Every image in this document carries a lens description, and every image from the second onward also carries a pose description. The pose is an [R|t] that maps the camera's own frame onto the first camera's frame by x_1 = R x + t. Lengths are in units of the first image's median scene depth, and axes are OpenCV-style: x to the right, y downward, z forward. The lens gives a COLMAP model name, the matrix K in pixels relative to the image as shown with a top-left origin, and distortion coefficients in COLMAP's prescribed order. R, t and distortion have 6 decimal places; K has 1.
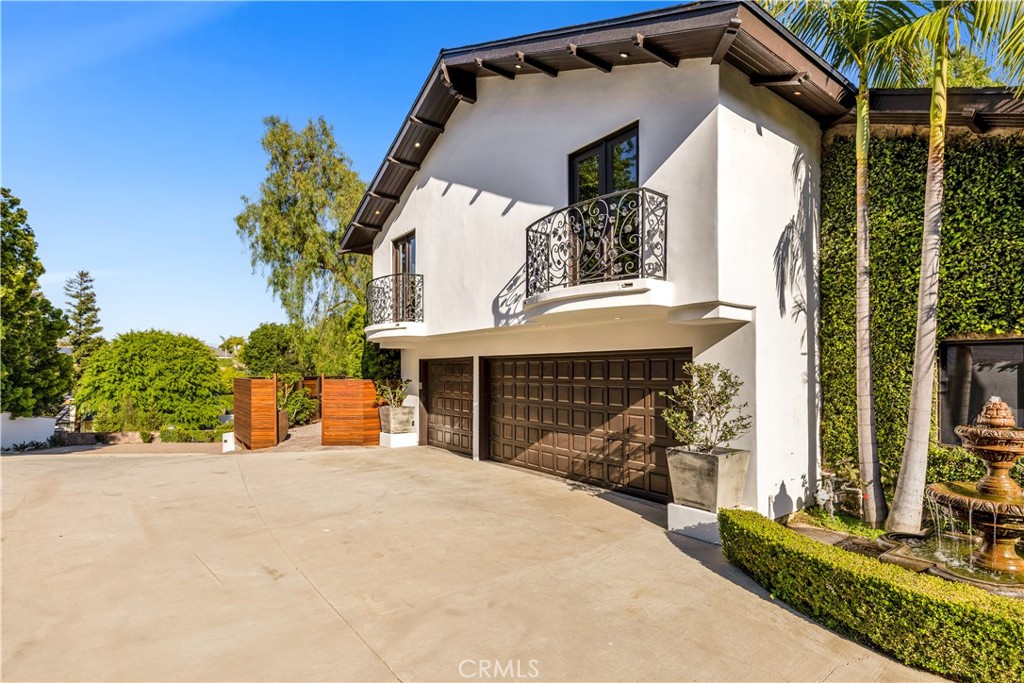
lens RADIAL K [[470.3, 0, 514.3], [0, 470.3, 351.8], [0, 0, 1]] dist [0.002820, 0.000150]
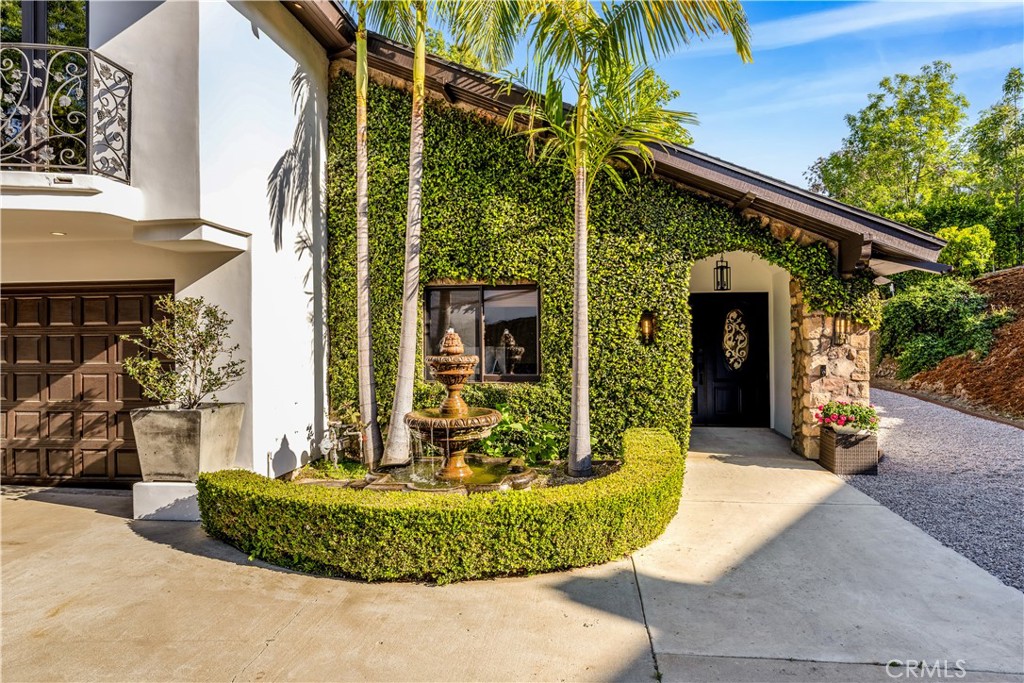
lens RADIAL K [[557.3, 0, 512.0], [0, 557.3, 341.5], [0, 0, 1]] dist [-0.000207, -0.000714]
pose [[0.727023, 0.001443, 0.686612, 0.163738], [0.004948, 0.999961, -0.007340, 0.111397], [-0.686595, 0.008733, 0.726987, -0.062811]]
